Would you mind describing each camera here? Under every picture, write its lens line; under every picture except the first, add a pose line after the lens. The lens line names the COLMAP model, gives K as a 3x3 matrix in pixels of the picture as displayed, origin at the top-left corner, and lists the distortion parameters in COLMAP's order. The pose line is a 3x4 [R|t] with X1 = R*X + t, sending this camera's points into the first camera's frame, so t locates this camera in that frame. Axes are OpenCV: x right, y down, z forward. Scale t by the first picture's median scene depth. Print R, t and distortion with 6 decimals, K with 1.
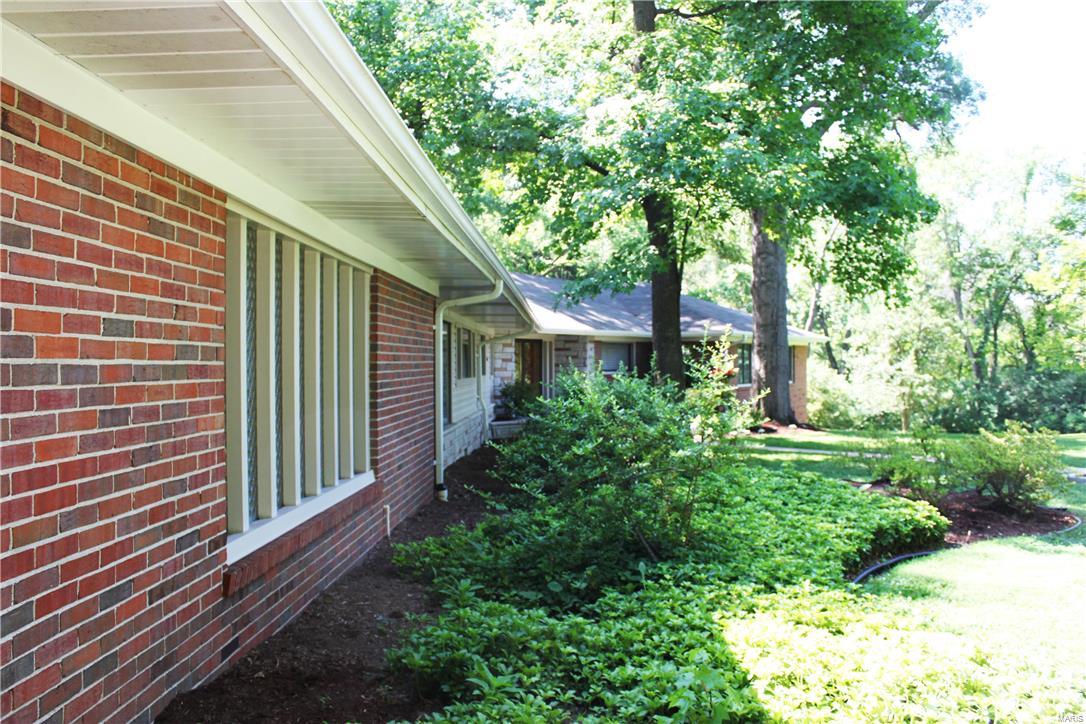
lens RADIAL K [[898.2, 0, 543.0], [0, 898.2, 362.0], [0, 0, 1]] dist [-0.115100, 0.085504]
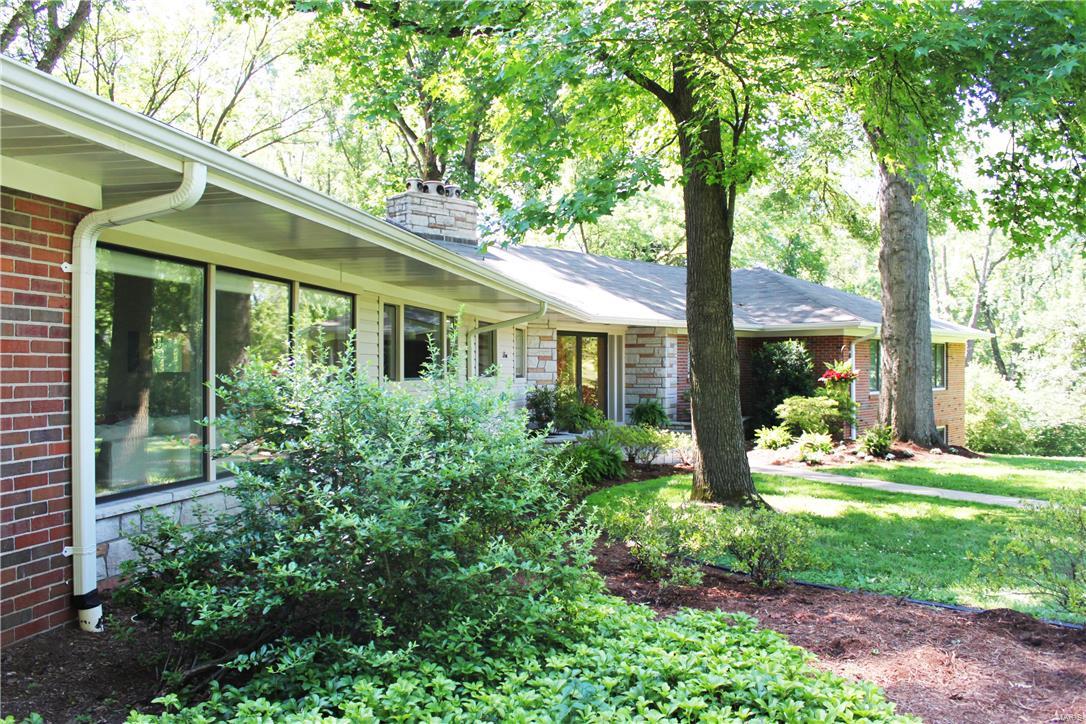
lens RADIAL K [[898.2, 0, 543.0], [0, 898.2, 362.0], [0, 0, 1]] dist [-0.115100, 0.085504]
pose [[0.985881, 0.001868, -0.167434, 0.085528], [-0.002812, 0.999981, -0.005399, 0.005557], [0.167421, 0.005794, 0.985868, 0.243022]]
